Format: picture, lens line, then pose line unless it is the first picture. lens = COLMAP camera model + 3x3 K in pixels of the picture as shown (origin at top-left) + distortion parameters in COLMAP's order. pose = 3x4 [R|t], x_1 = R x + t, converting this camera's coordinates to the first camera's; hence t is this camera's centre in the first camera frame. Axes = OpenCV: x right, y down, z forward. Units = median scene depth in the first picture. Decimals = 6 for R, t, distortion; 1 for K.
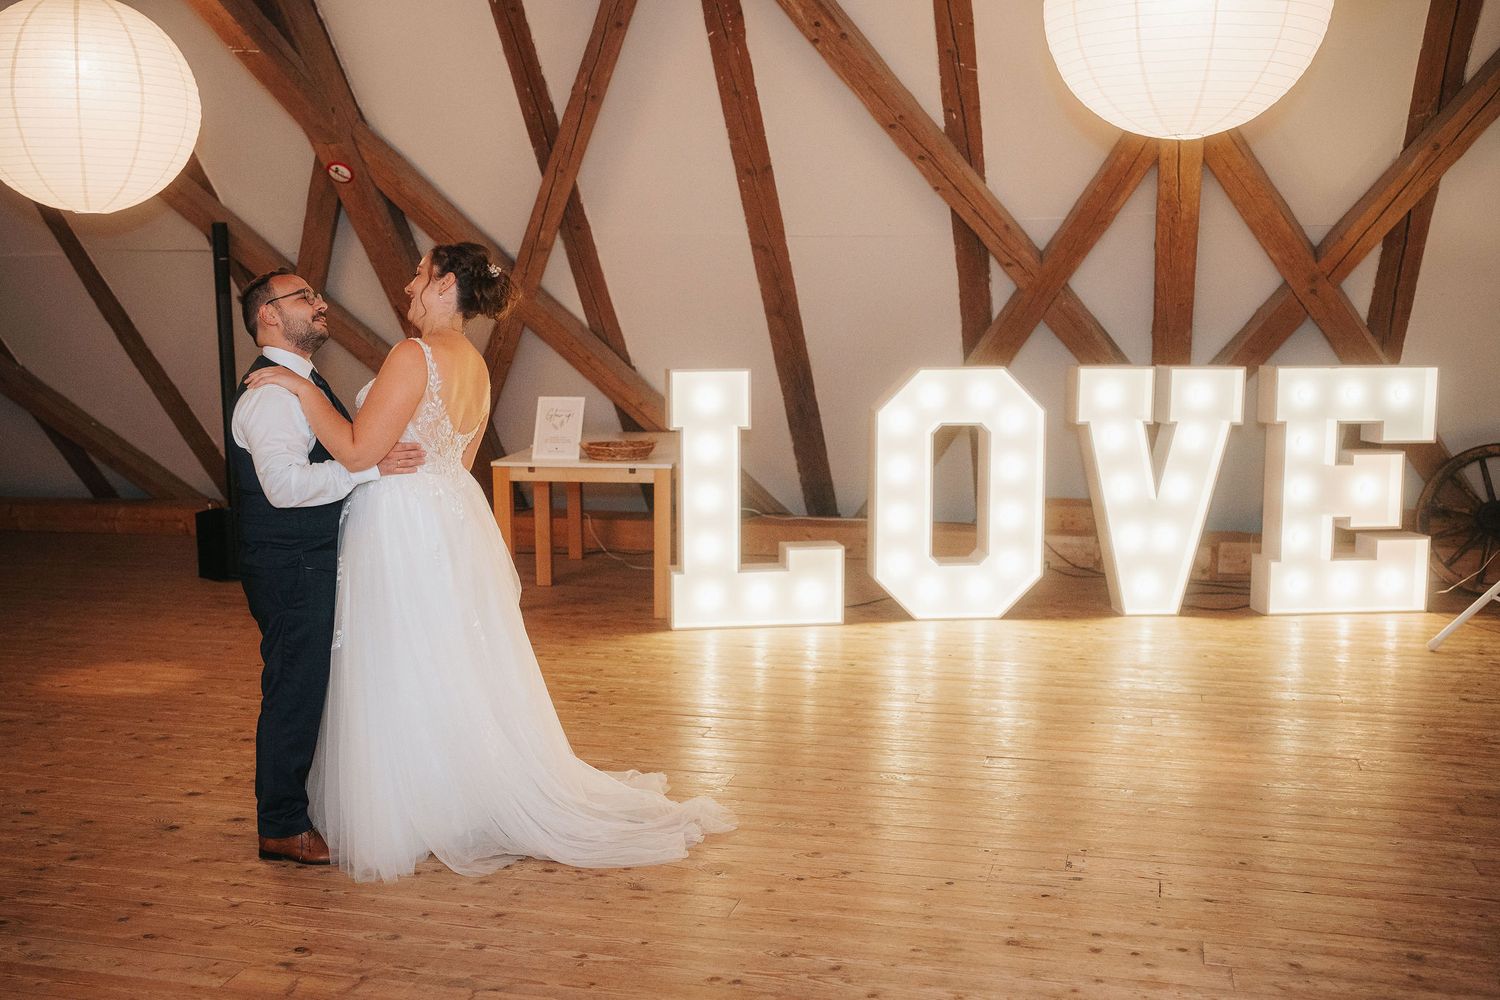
lens RADIAL K [[1537.0, 0, 750.0], [0, 1537.0, 500.0], [0, 0, 1]] dist [-0.008298, 0.003247]
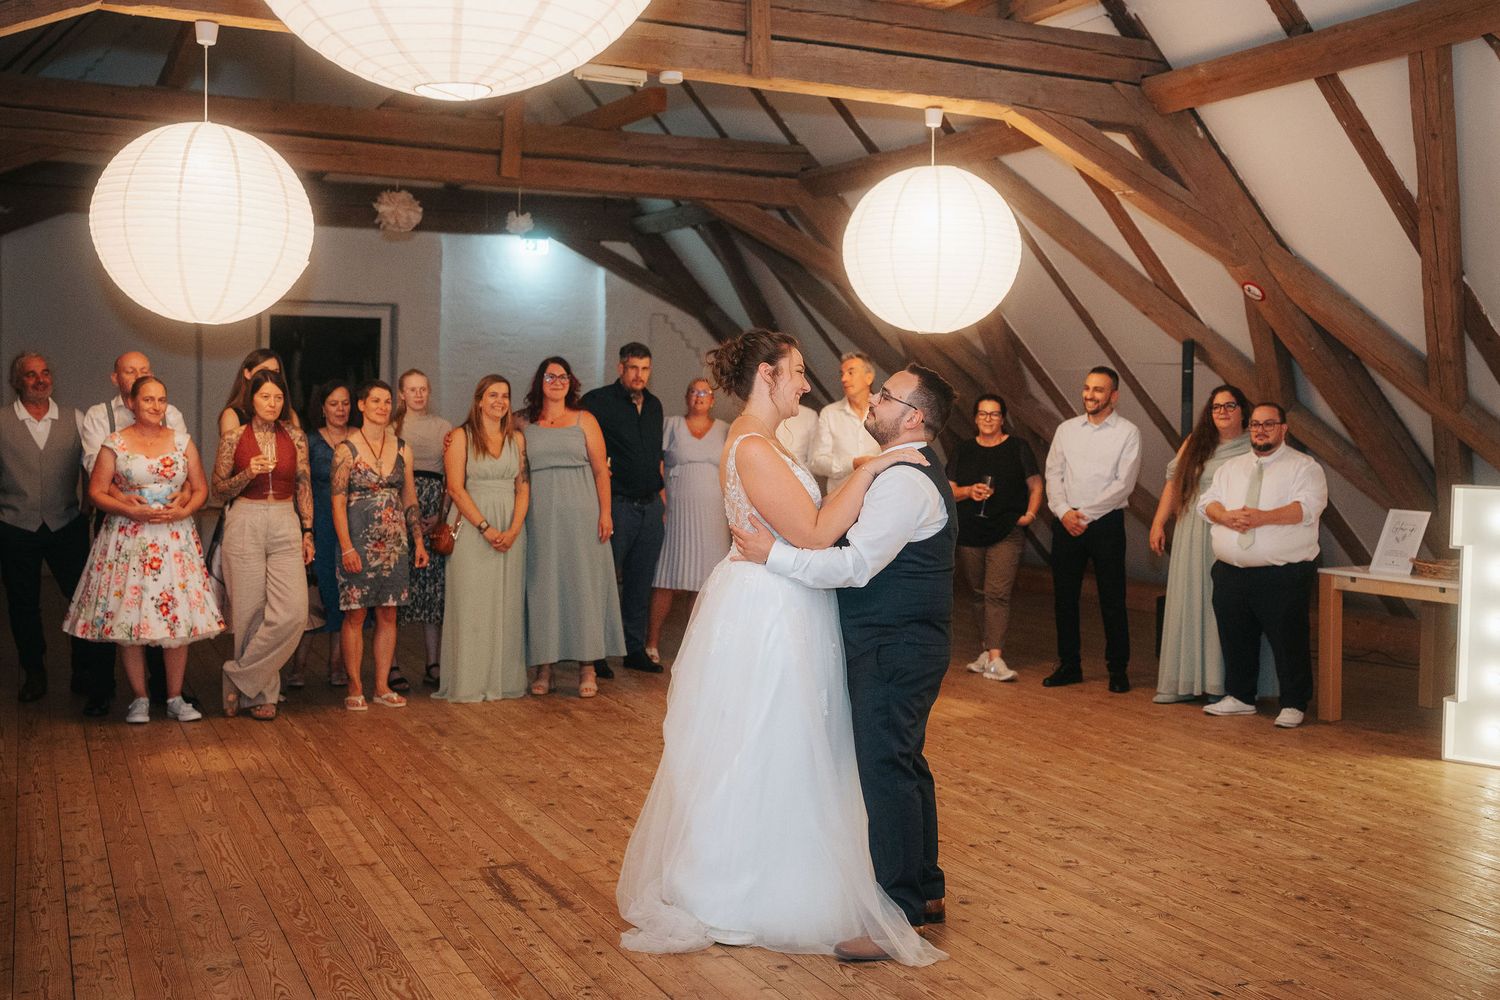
lens RADIAL K [[1496.1, 0, 750.0], [0, 1496.1, 500.0], [0, 0, 1]] dist [-0.008215, -0.006024]
pose [[0.682936, 0.061405, -0.727893, 0.295605], [-0.113768, 0.993242, -0.022952, -0.004125], [0.721564, 0.098486, 0.685307, 0.045059]]
